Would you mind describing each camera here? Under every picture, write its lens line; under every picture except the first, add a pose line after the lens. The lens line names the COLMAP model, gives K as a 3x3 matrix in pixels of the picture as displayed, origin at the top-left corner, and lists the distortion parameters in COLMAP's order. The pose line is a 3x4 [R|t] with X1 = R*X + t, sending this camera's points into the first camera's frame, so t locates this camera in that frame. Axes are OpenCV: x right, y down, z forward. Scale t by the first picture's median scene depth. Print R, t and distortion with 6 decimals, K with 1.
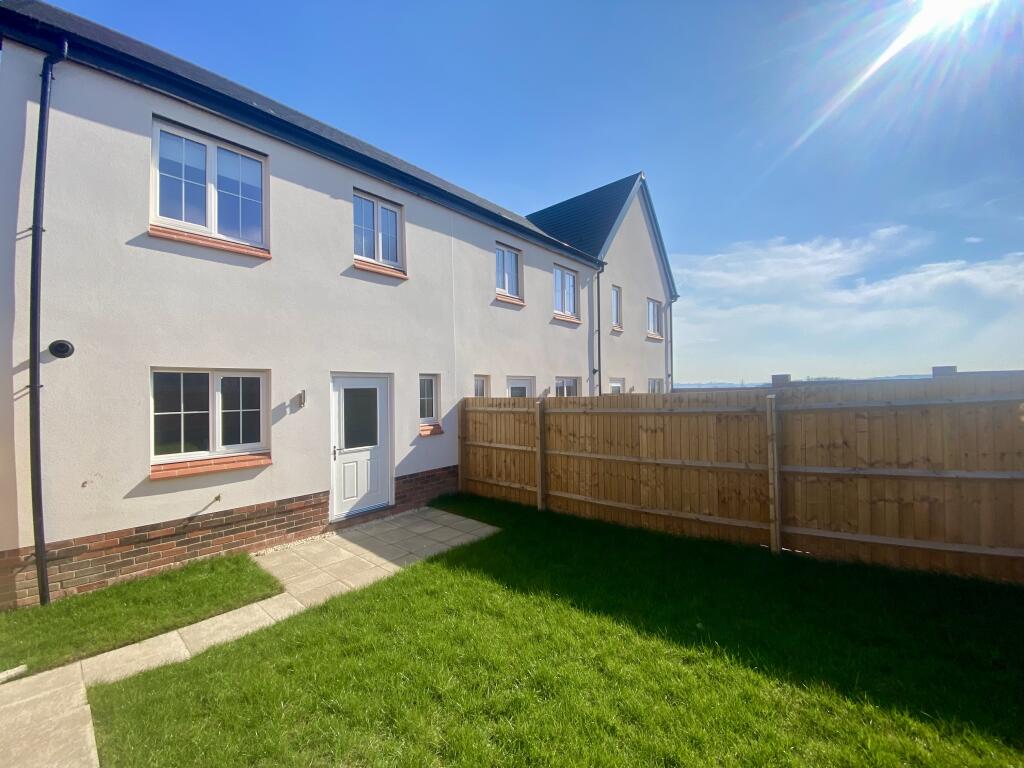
lens RADIAL K [[419.3, 0, 524.1], [0, 419.3, 377.3], [0, 0, 1]] dist [-0.004904, -0.010332]
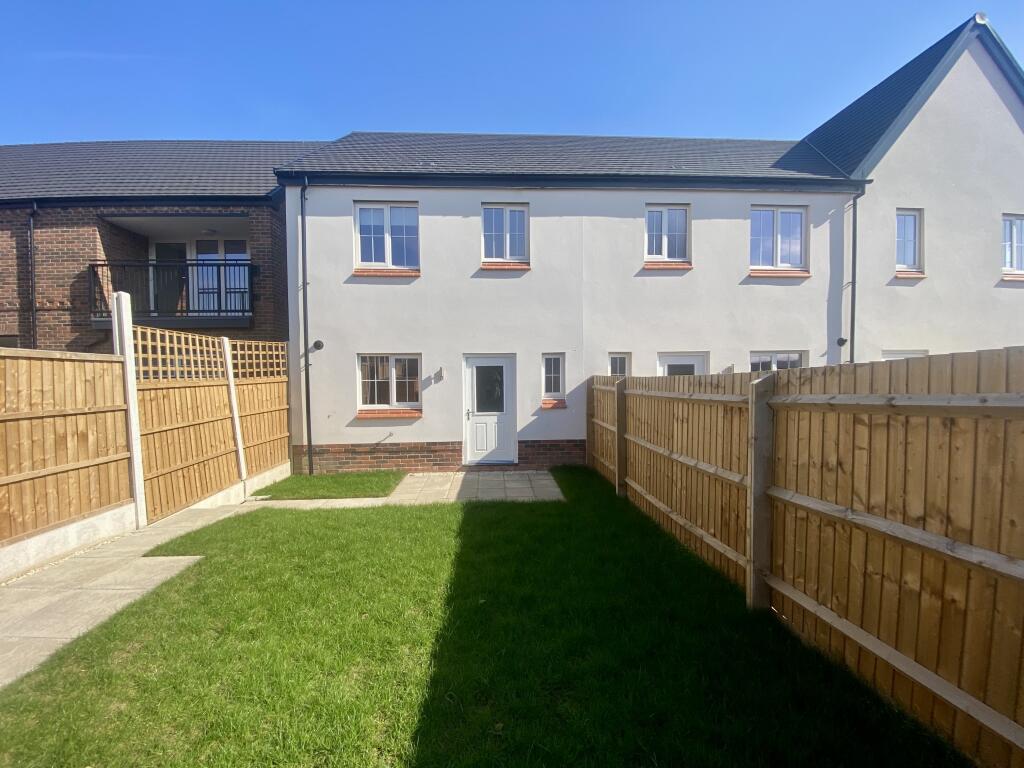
lens RADIAL K [[419.3, 0, 494.3], [0, 419.3, 384.5], [0, 0, 1]] dist [-0.004904, -0.010332]
pose [[0.681124, 0.035937, -0.731286, 0.583064], [0.019637, 0.997539, 0.067312, -0.002020], [0.731905, -0.060208, 0.678742, 0.171711]]
